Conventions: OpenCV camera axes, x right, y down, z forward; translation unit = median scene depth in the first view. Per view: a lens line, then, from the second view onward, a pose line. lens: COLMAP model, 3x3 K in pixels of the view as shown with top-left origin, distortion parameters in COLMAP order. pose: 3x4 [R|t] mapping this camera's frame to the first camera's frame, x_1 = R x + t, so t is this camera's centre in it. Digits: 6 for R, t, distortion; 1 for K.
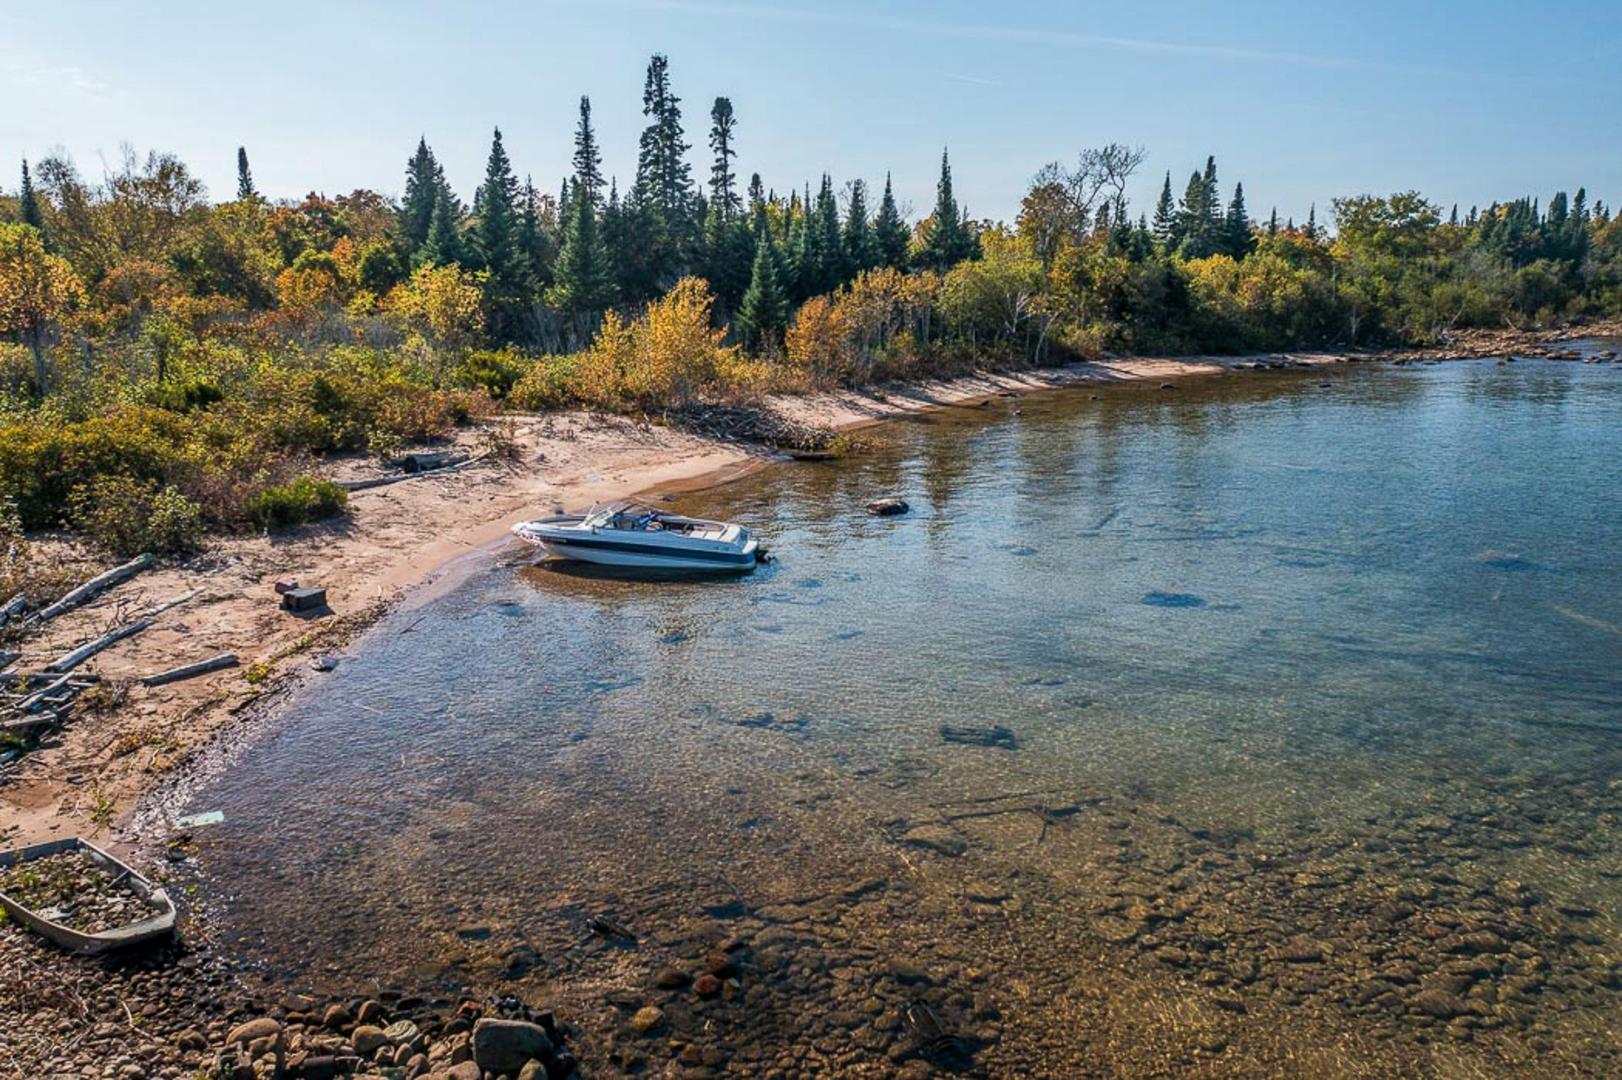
lens RADIAL K [[1273.2, 0, 828.5], [0, 1273.2, 539.8], [0, 0, 1]] dist [-0.012355, 0.007521]
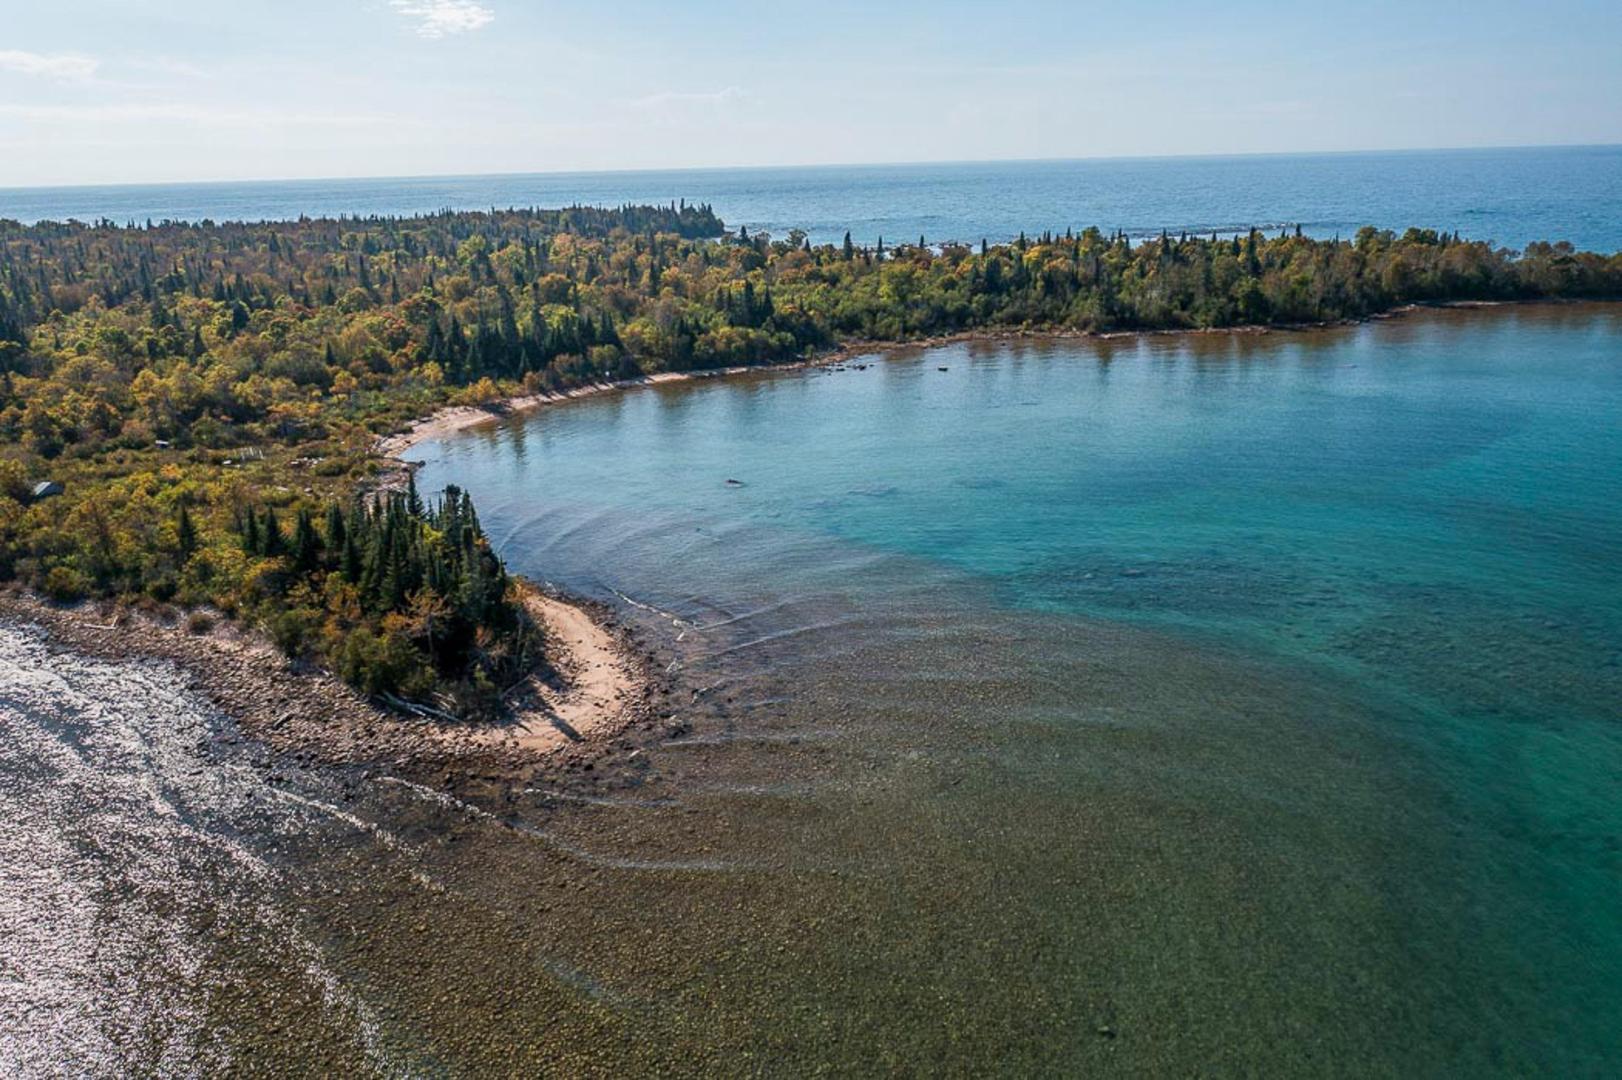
lens RADIAL K [[1273.2, 0, 828.5], [0, 1273.2, 539.8], [0, 0, 1]] dist [-0.012355, 0.007521]
pose [[0.998775, 0.000999, -0.049478, 1.438611], [0.003279, 0.996263, 0.086309, -0.011334], [0.049379, -0.086366, 0.995039, -3.769471]]
